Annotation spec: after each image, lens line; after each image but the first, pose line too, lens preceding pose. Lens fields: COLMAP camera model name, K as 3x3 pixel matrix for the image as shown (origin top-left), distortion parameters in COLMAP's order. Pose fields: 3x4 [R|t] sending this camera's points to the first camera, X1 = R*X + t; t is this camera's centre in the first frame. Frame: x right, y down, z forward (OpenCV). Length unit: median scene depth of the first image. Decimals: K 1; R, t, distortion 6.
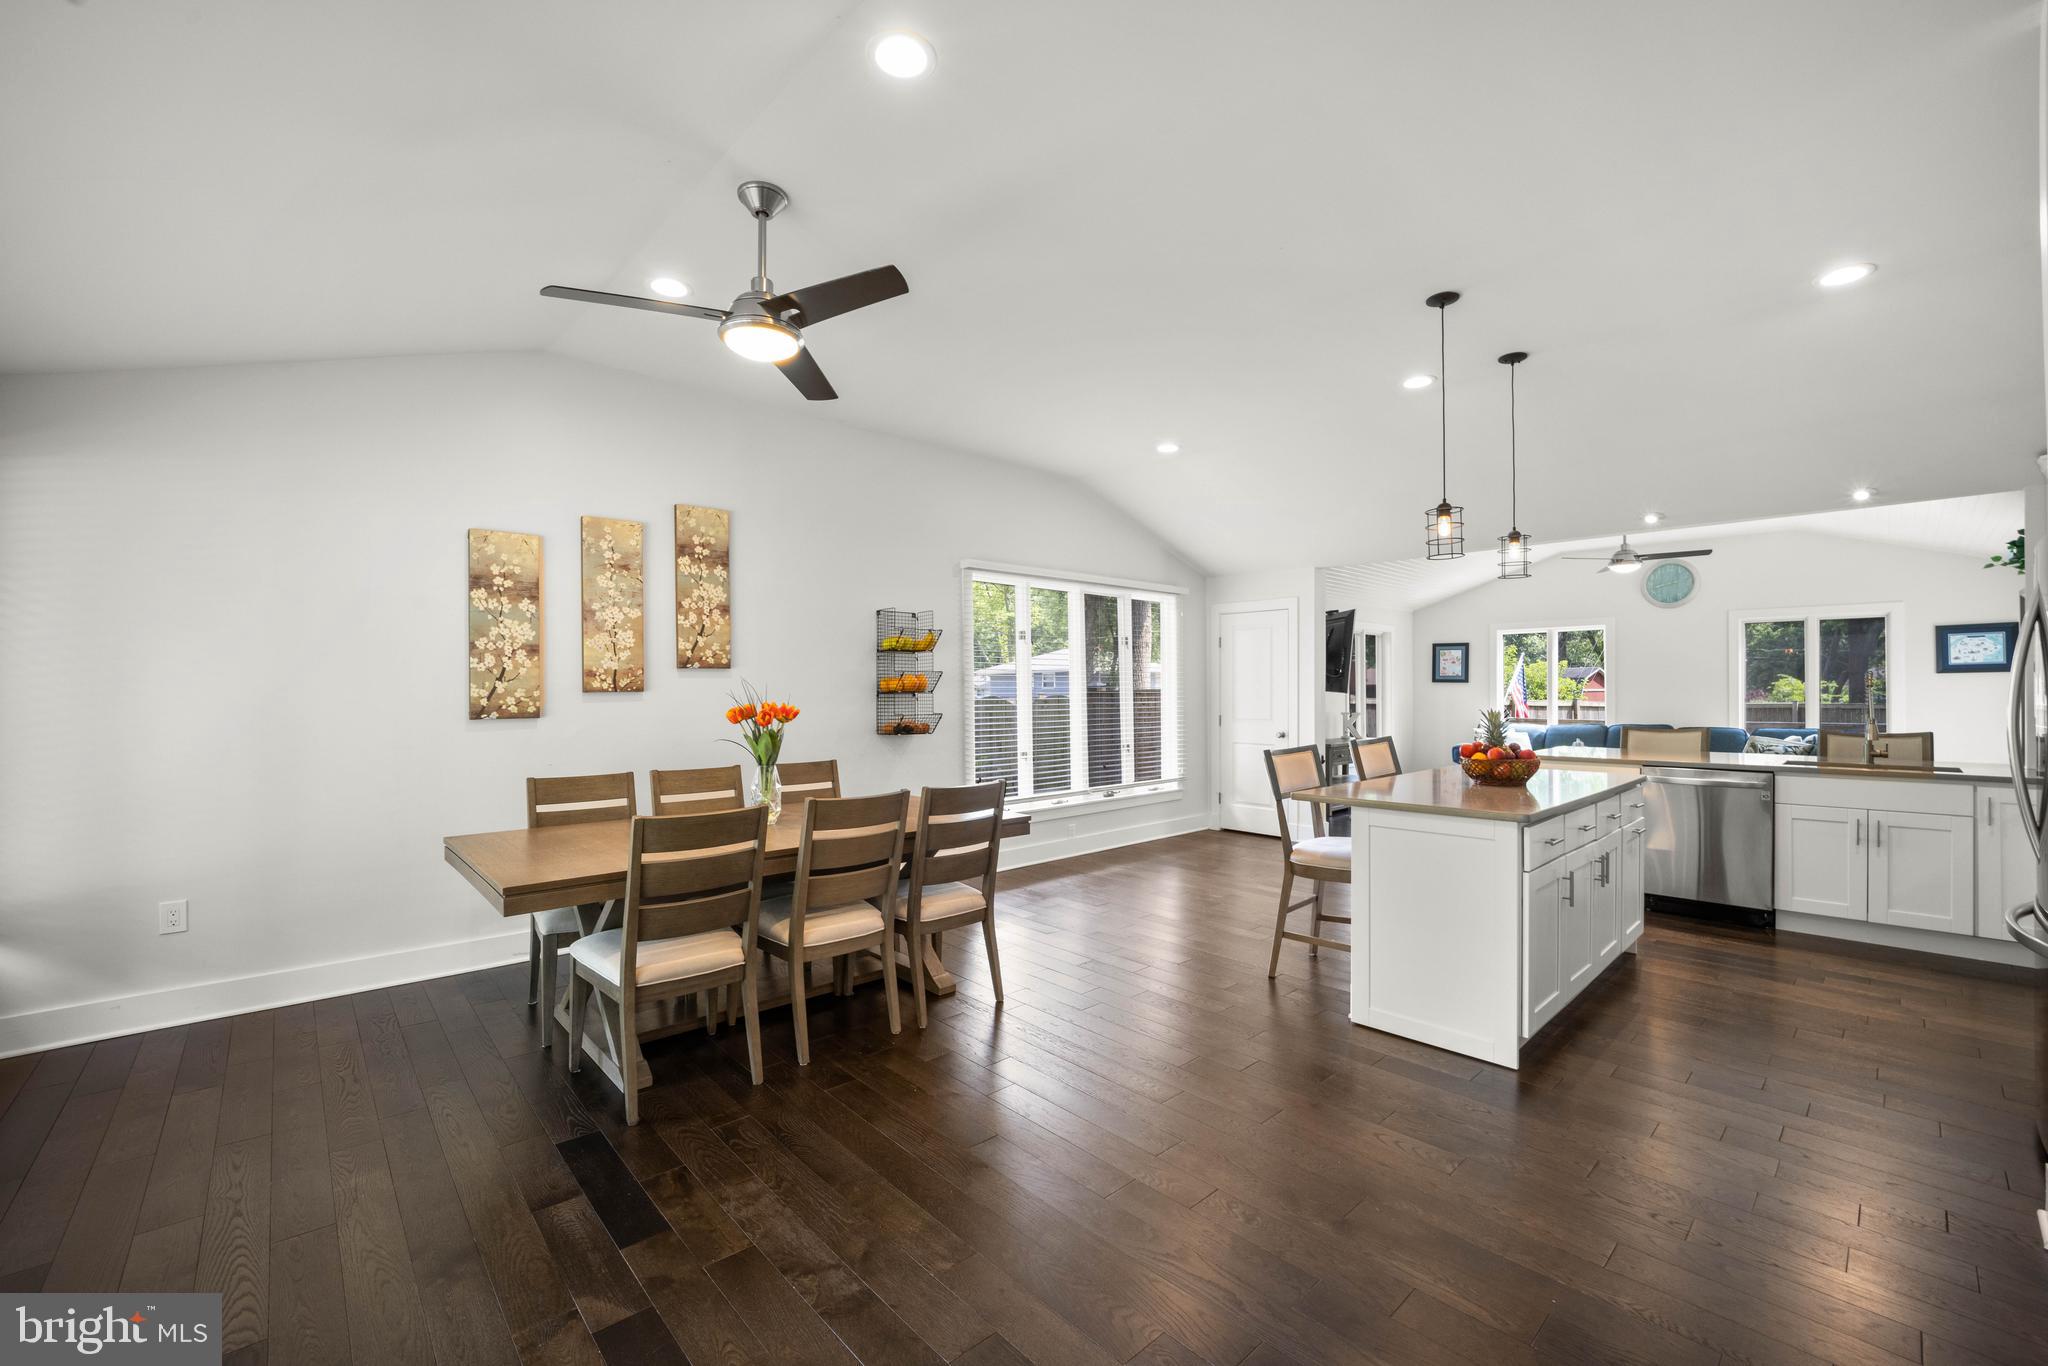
lens RADIAL K [[846.3, 0, 1021.9], [0, 846.3, 689.3], [0, 0, 1]] dist [-0.020581, 0.001447]
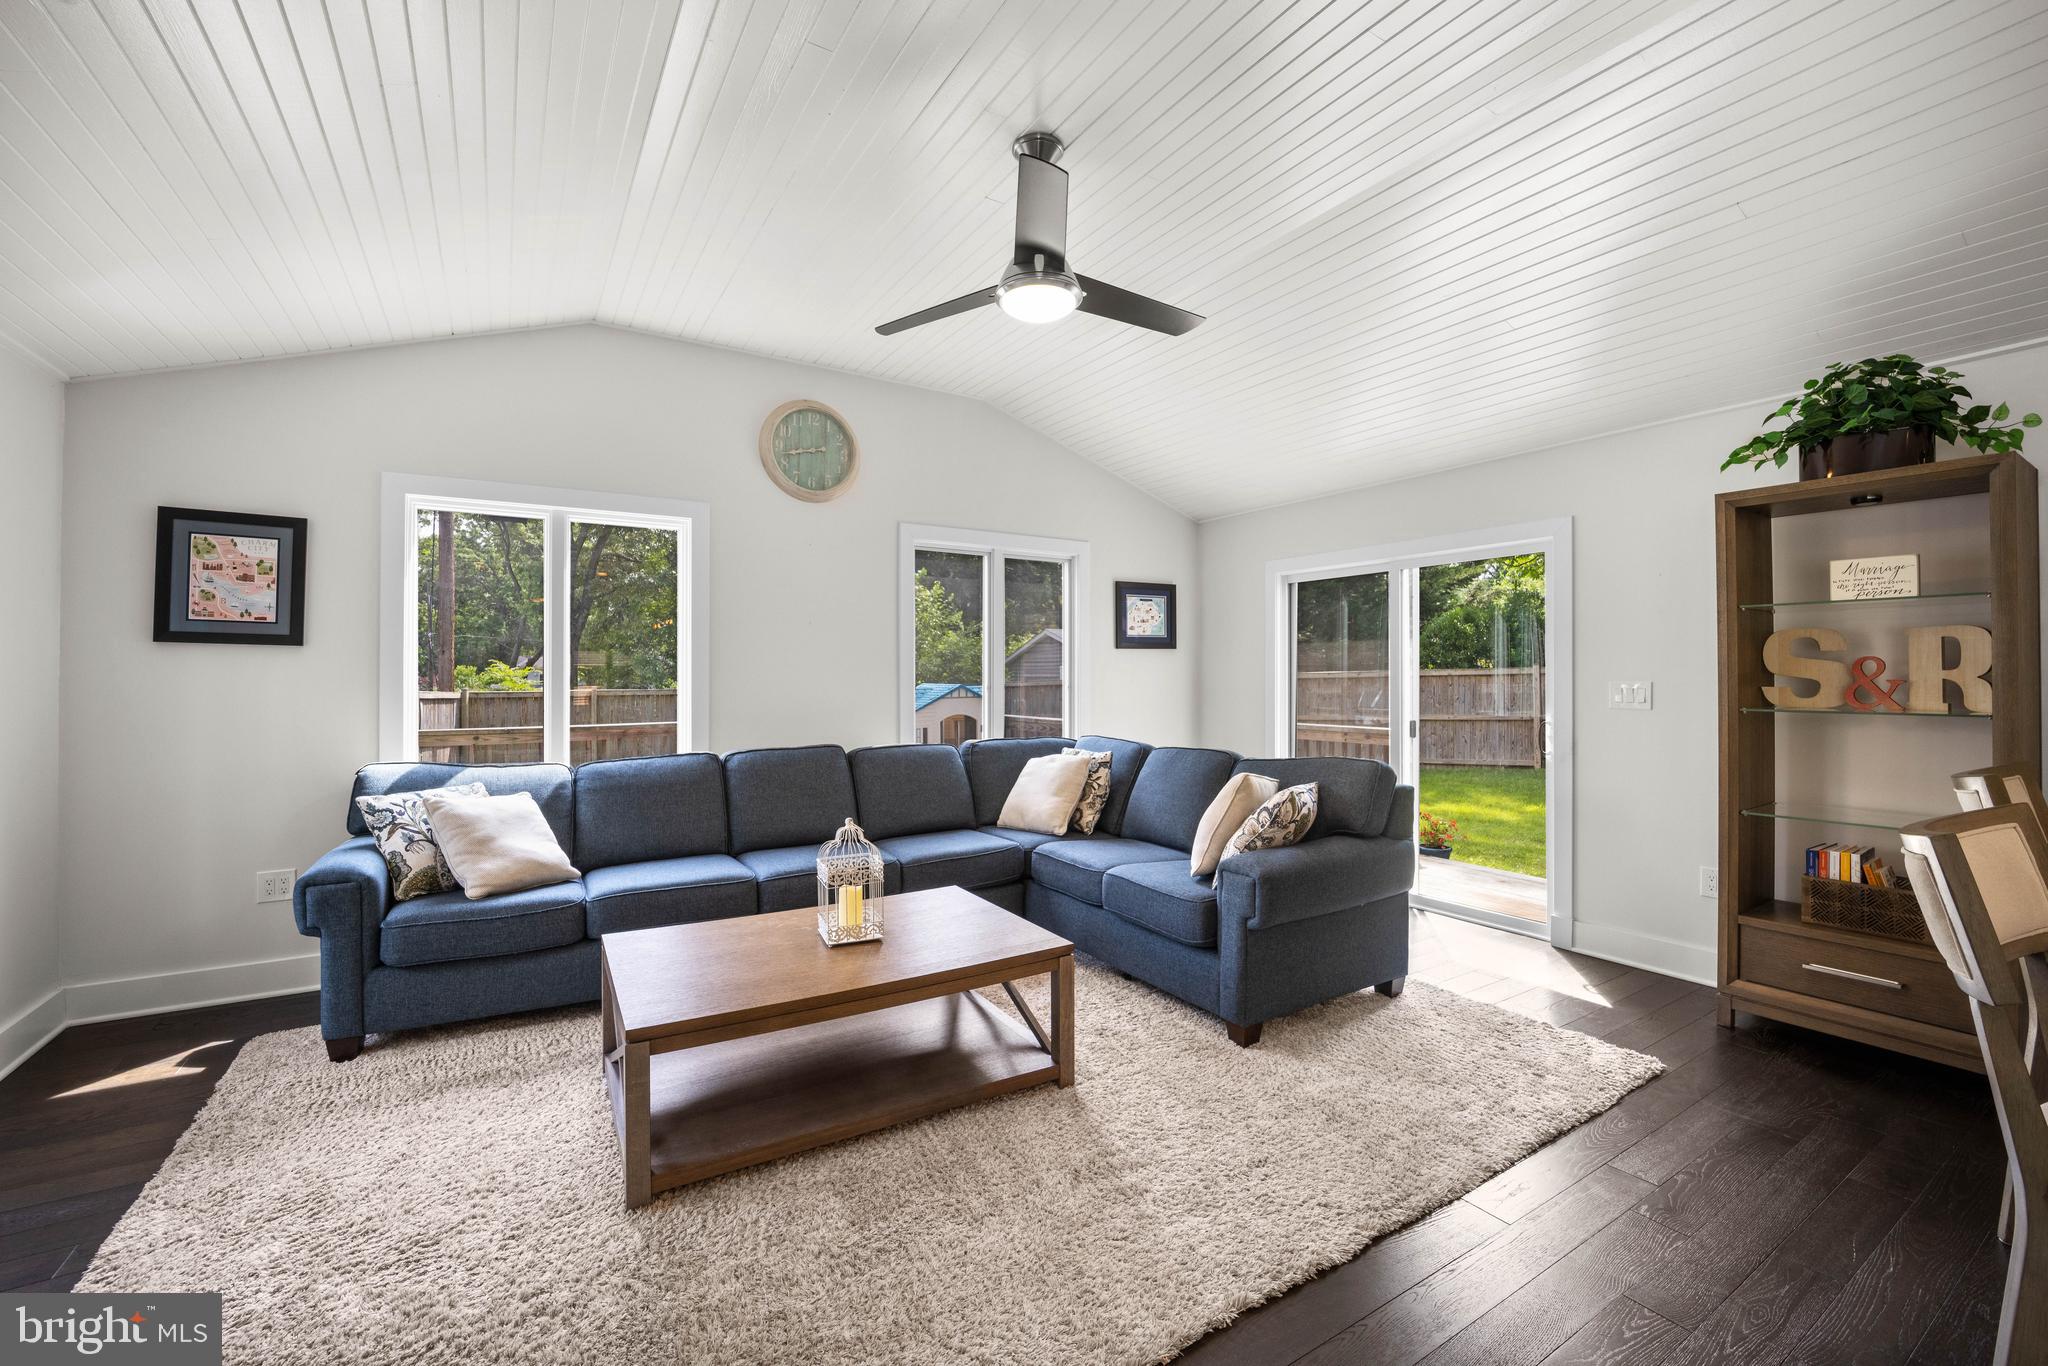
lens RADIAL K [[846.3, 0, 1021.4], [0, 846.3, 673.6], [0, 0, 1]] dist [-0.020581, 0.001447]
pose [[0.185667, 0.003427, 0.982607, 0.318194], [-0.002297, 0.999993, -0.003054, 0.004102], [-0.982610, -0.001690, 0.185674, 0.793040]]
